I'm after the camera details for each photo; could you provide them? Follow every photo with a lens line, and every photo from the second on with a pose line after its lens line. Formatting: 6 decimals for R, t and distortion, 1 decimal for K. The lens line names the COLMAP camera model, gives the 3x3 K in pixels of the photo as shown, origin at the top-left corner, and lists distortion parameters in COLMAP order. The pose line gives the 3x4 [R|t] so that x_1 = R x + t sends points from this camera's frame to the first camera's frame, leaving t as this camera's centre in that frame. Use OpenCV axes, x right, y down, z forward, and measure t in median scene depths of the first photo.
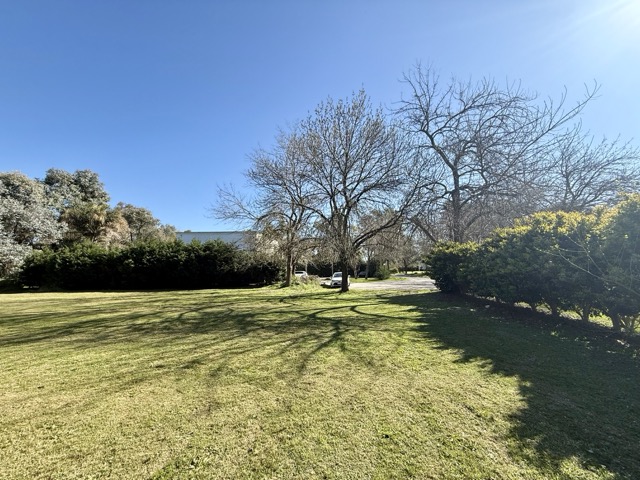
lens RADIAL K [[252.5, 0, 317.7], [0, 252.5, 240.6], [0, 0, 1]] dist [-0.002040, 0.000230]
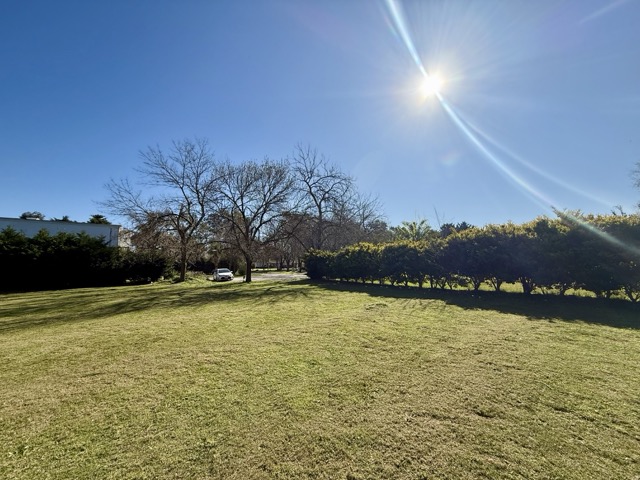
lens RADIAL K [[252.5, 0, 318.2], [0, 252.5, 239.5], [0, 0, 1]] dist [-0.002040, 0.000230]
pose [[0.789099, 0.063731, 0.610951, -0.446656], [-0.065624, 0.997658, -0.019311, -0.027981], [-0.610751, -0.024855, 0.791433, -0.324447]]
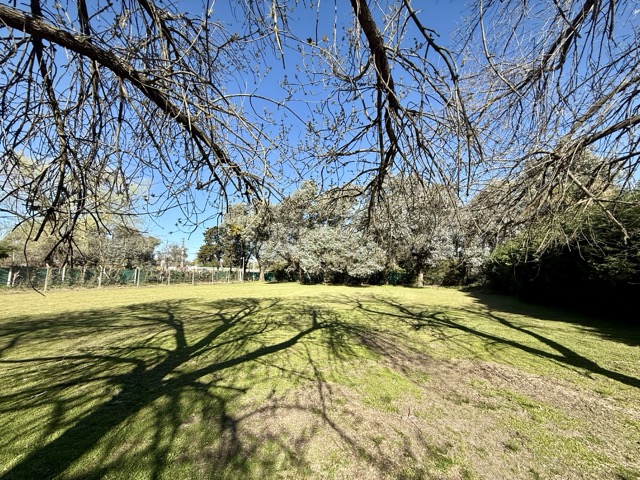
lens RADIAL K [[252.5, 0, 320.7], [0, 252.5, 241.0], [0, 0, 1]] dist [-0.002040, 0.000230]
pose [[-0.353383, -0.105014, -0.929566, 0.058097], [0.107519, 0.982535, -0.151872, 0.120900], [0.929279, -0.153615, -0.335920, 1.121676]]
